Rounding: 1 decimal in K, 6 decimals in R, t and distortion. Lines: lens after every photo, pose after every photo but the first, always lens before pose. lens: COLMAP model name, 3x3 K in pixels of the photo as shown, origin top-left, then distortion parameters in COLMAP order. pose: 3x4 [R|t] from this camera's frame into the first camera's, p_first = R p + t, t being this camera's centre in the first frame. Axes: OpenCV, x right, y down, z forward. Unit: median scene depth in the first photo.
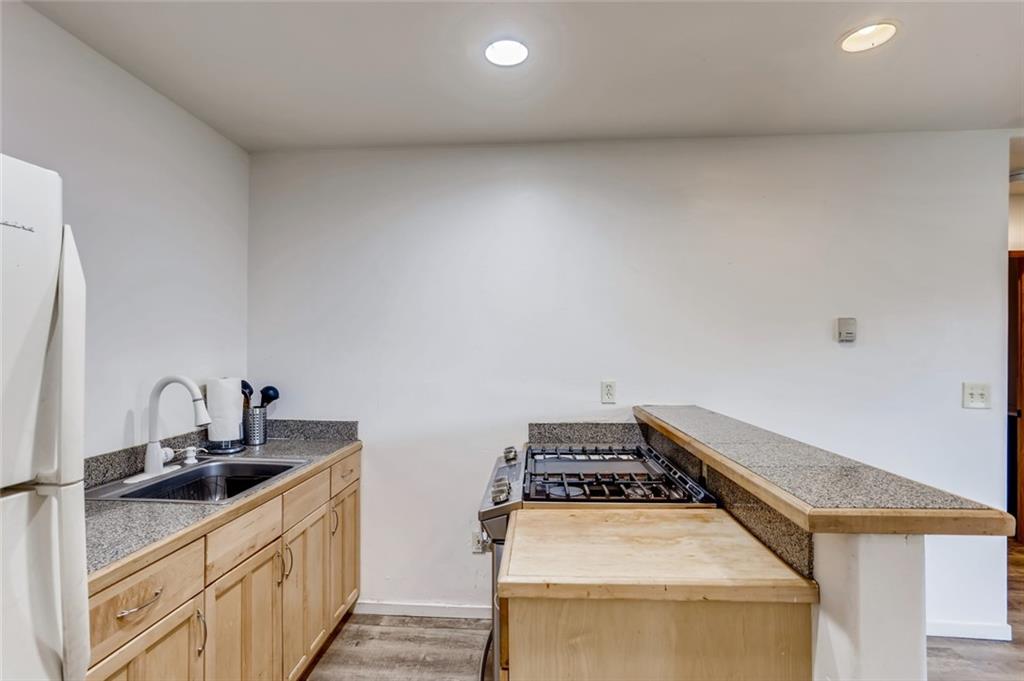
lens RADIAL K [[500.9, 0, 510.8], [0, 500.9, 344.1], [0, 0, 1]] dist [-0.005333, 0.005373]
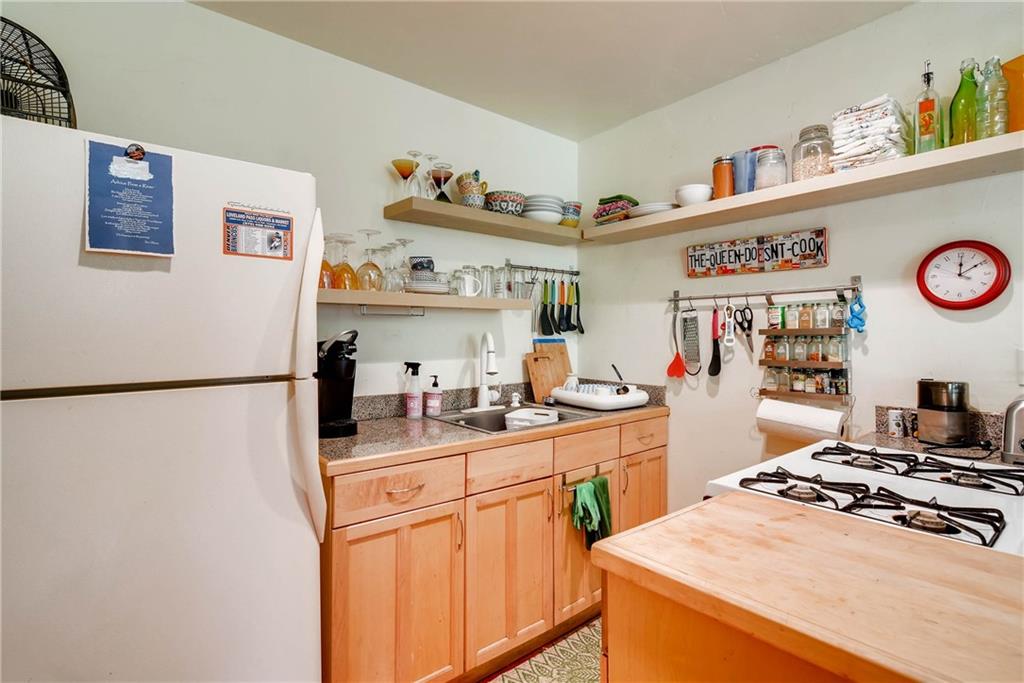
lens RADIAL K [[505.8, 0, 512.2], [0, 505.8, 339.6], [0, 0, 1]] dist [-0.000023, -0.000130]
pose [[0.684235, 0.005806, -0.729238, 0.371608], [0.012524, 0.999727, 0.019711, 0.078855], [0.729154, -0.022620, 0.683976, 0.241874]]
